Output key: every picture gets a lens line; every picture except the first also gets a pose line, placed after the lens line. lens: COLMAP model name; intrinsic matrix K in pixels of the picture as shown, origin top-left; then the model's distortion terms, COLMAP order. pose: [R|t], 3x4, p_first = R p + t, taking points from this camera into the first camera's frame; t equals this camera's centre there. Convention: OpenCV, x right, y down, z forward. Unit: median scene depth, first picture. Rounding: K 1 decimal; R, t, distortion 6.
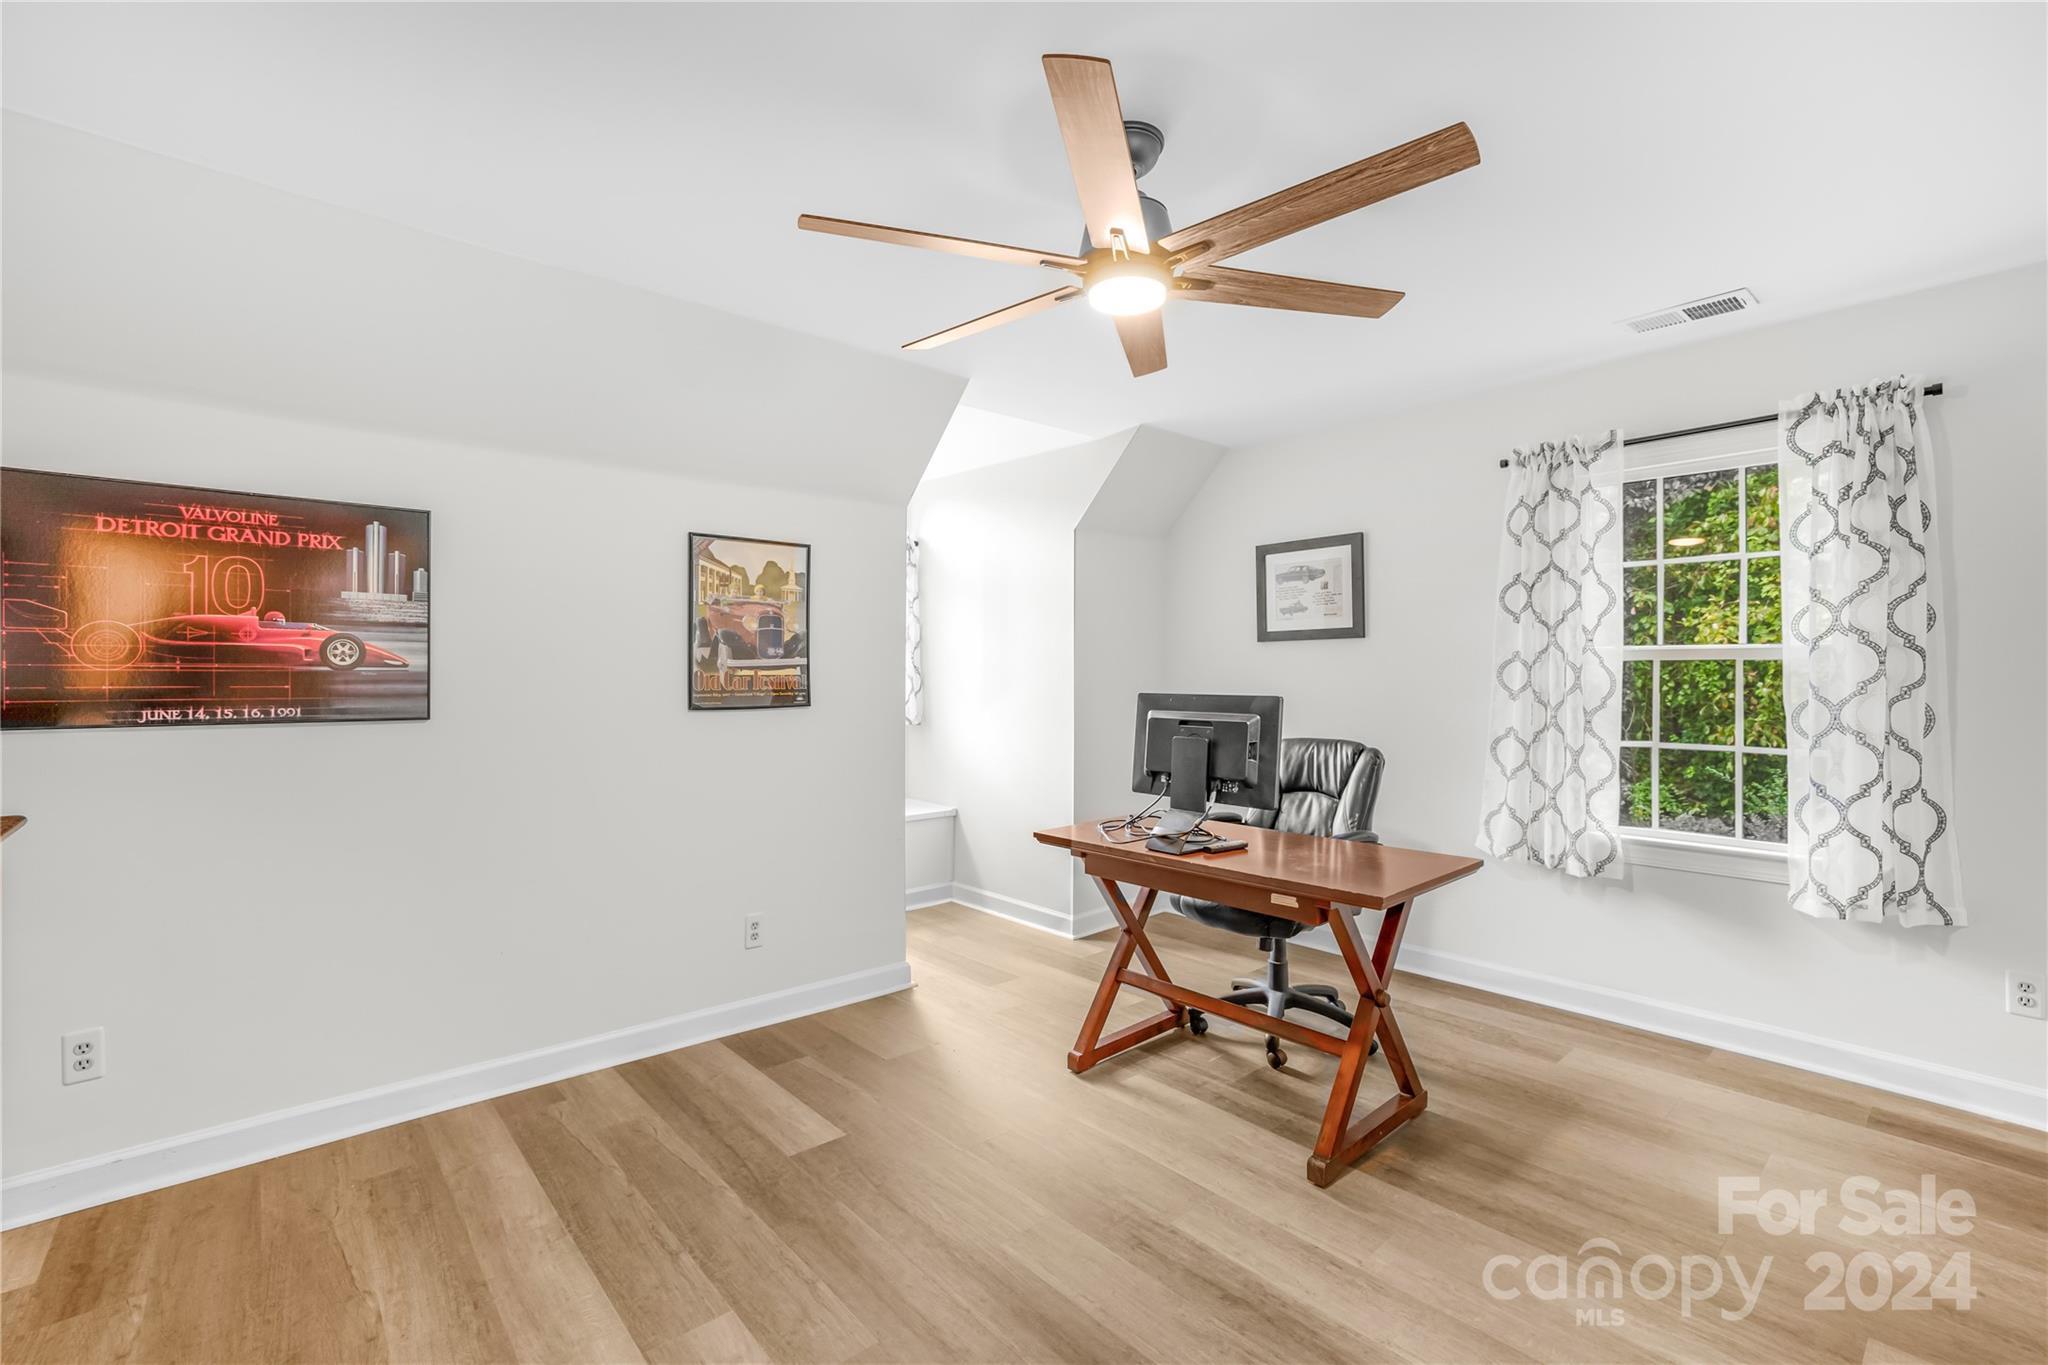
lens RADIAL K [[892.0, 0, 1013.1], [0, 892.0, 678.2], [0, 0, 1]] dist [-0.039199, 0.015334]
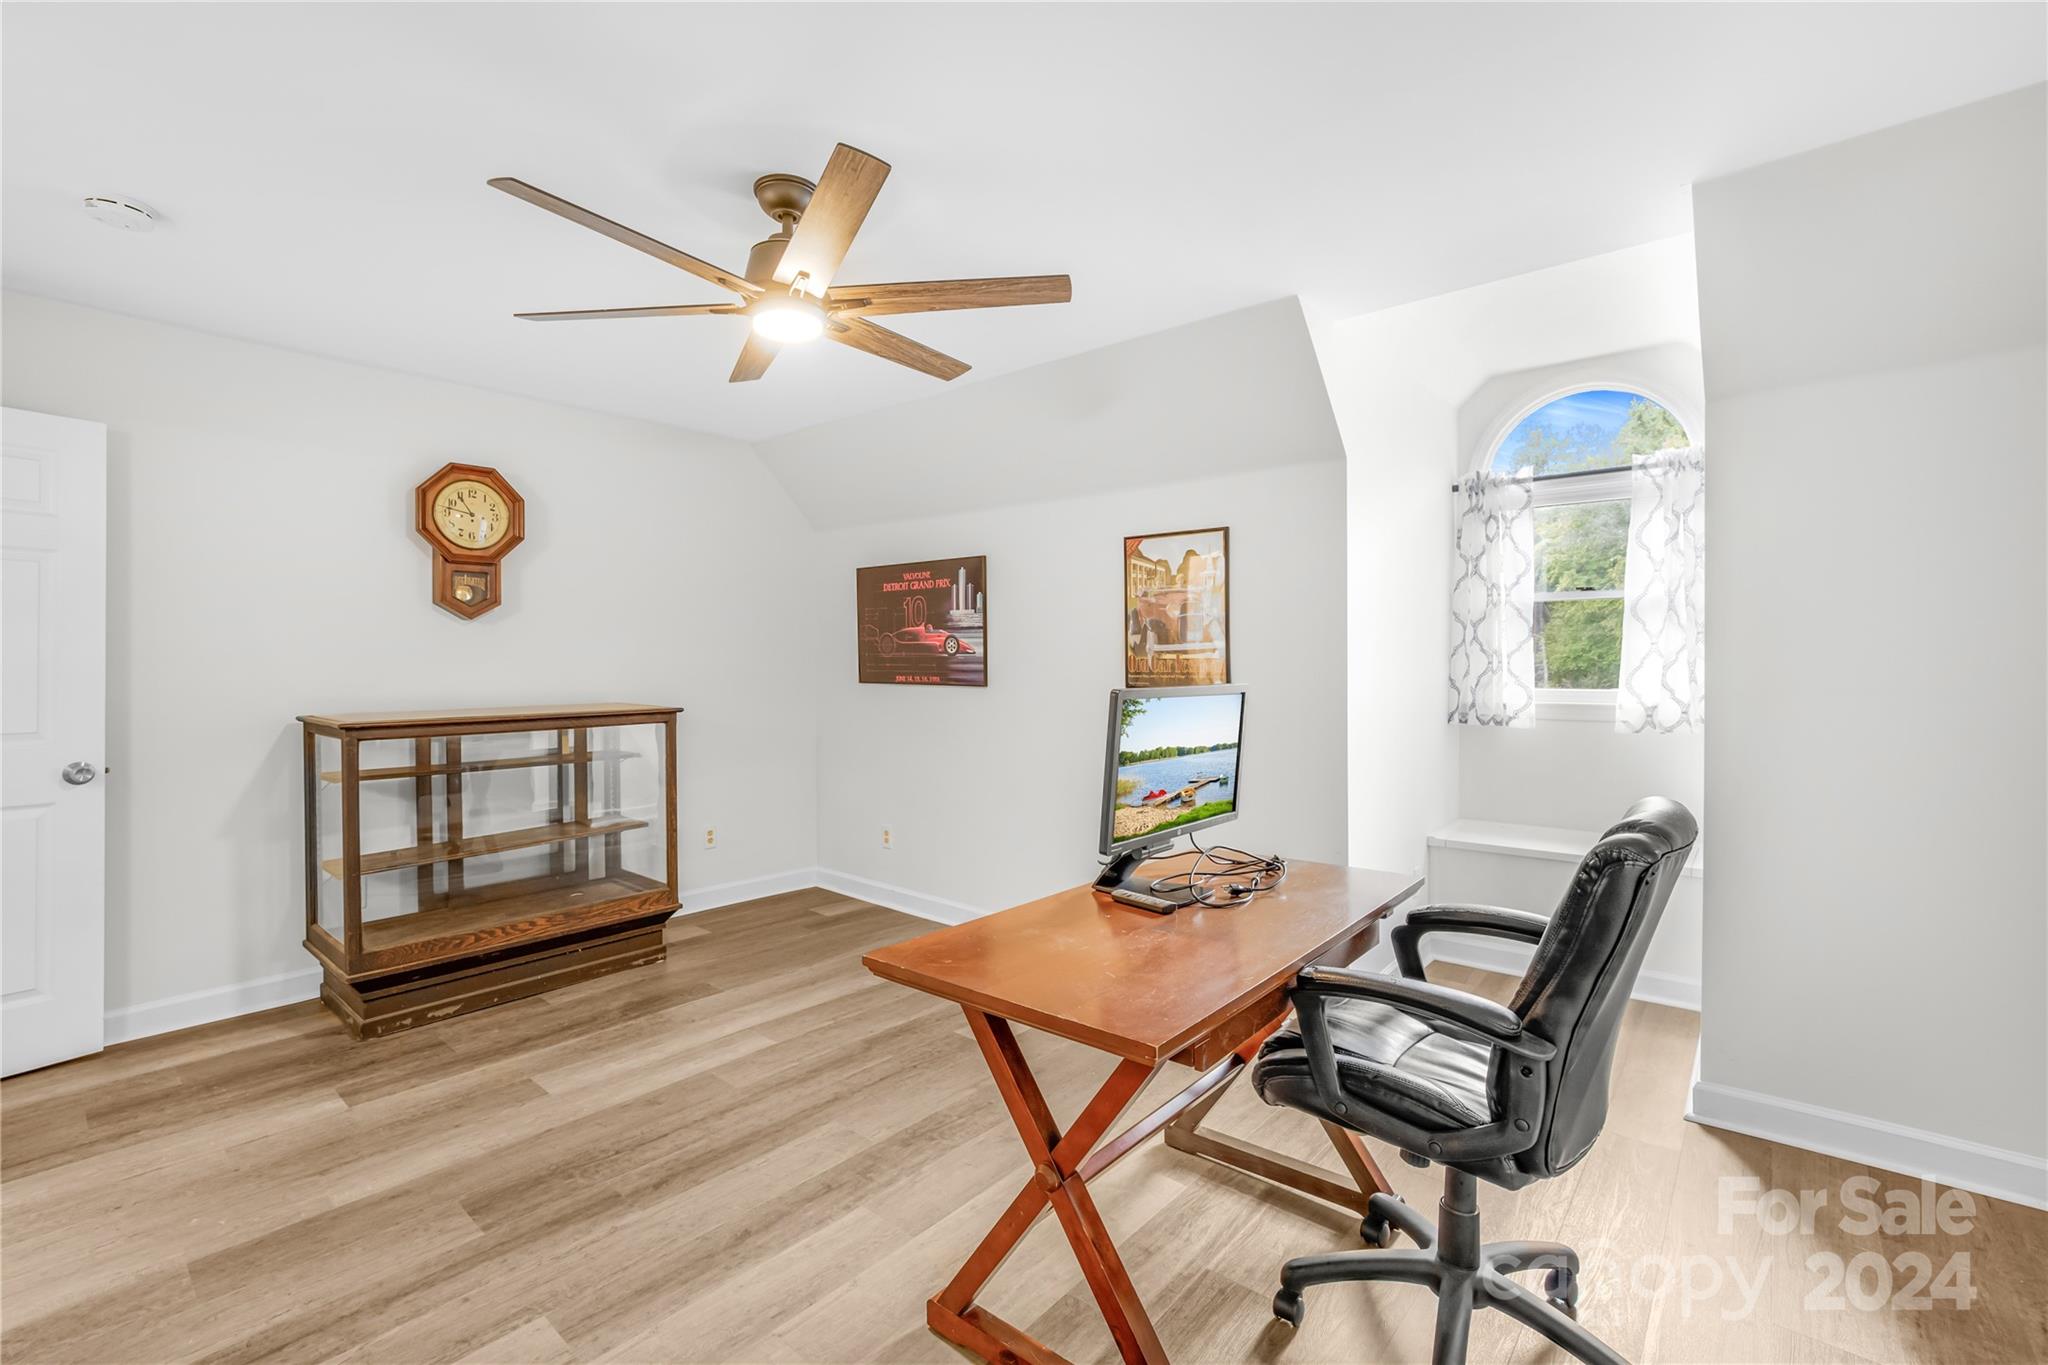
lens RADIAL K [[892.0, 0, 1013.1], [0, 892.0, 678.2], [0, 0, 1]] dist [-0.039199, 0.015334]
pose [[0.141928, 0.023029, -0.989609, 0.946316], [-0.000437, 0.999731, 0.023201, -0.005900], [0.989877, -0.002860, 0.141900, 0.821607]]
